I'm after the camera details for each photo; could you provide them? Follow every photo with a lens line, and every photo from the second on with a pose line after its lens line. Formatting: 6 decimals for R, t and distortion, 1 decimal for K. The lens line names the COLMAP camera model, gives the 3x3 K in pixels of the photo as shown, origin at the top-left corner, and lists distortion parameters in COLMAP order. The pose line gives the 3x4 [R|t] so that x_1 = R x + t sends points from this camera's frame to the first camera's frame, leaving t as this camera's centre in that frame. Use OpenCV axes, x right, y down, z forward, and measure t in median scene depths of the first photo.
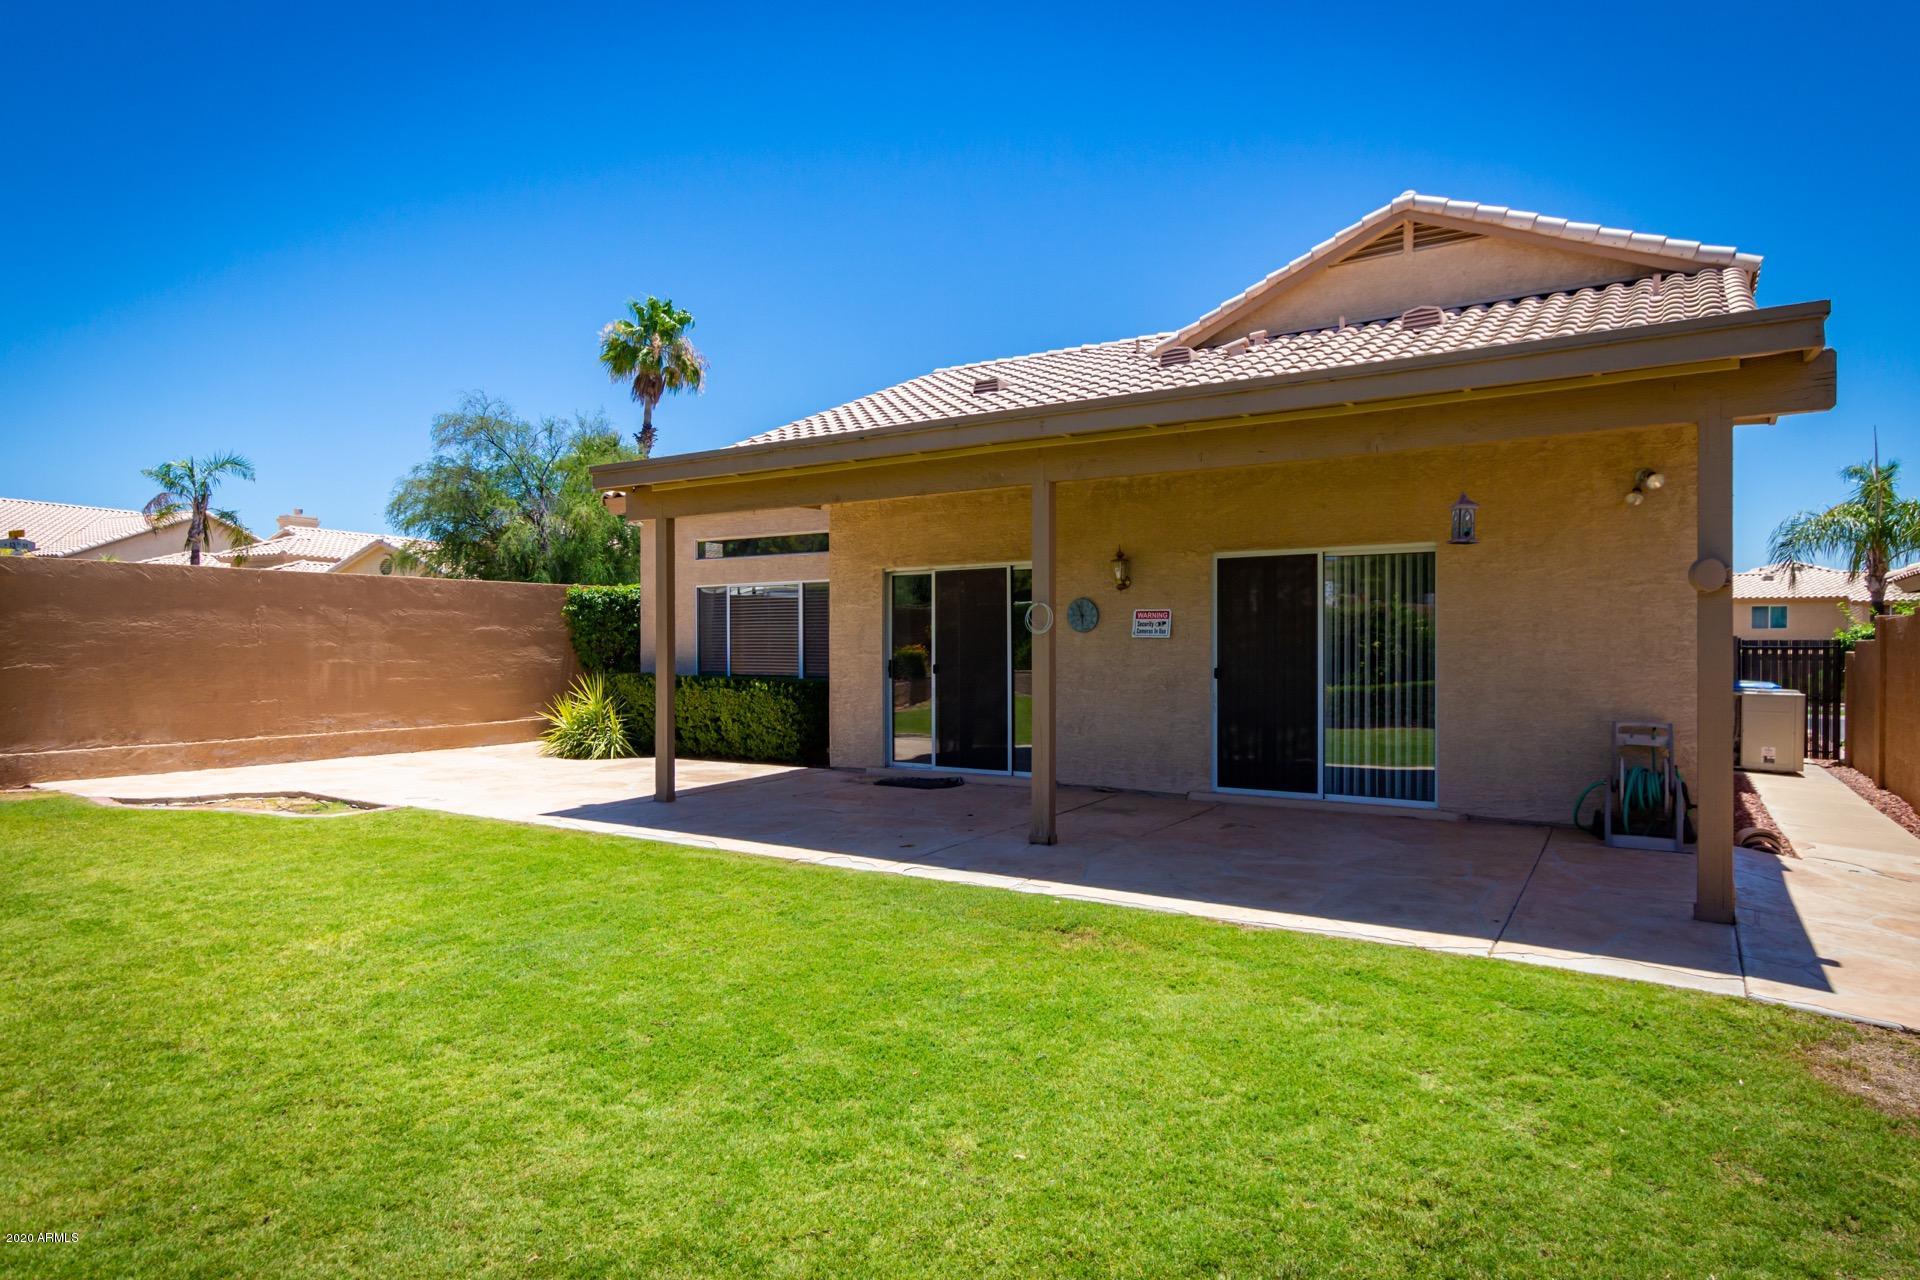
lens RADIAL K [[1073.6, 0, 953.9], [0, 1073.6, 638.0], [0, 0, 1]] dist [0.005020, 0.000692]
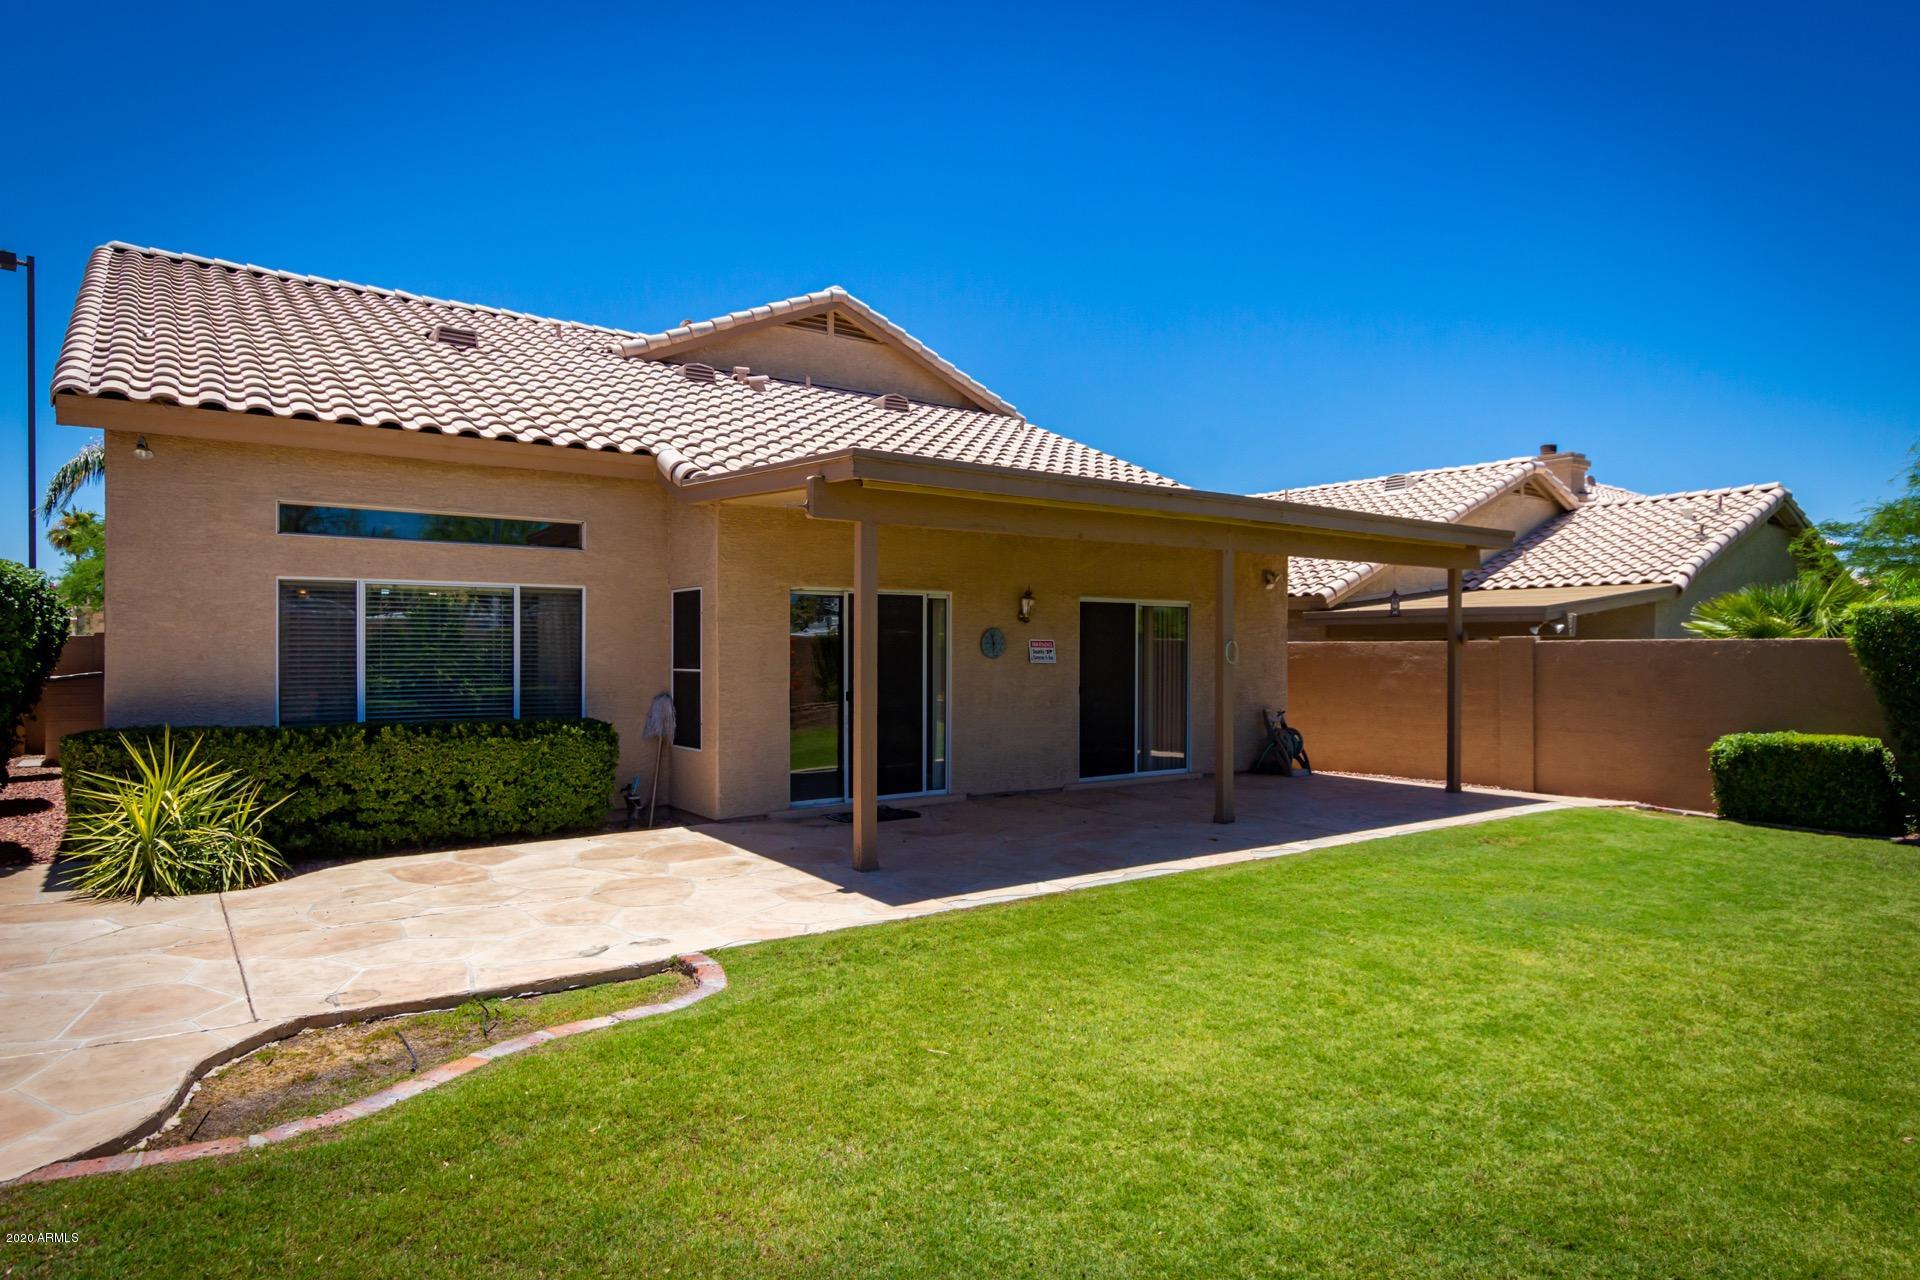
lens RADIAL K [[1141.0, 0, 958.5], [0, 1141.0, 650.6], [0, 0, 1]] dist [0.003457, 0.001962]
pose [[0.354721, 0.005740, 0.934955, -0.973038], [-0.003131, 0.999983, -0.004951, -0.006850], [-0.934967, -0.001171, 0.354733, 0.582707]]
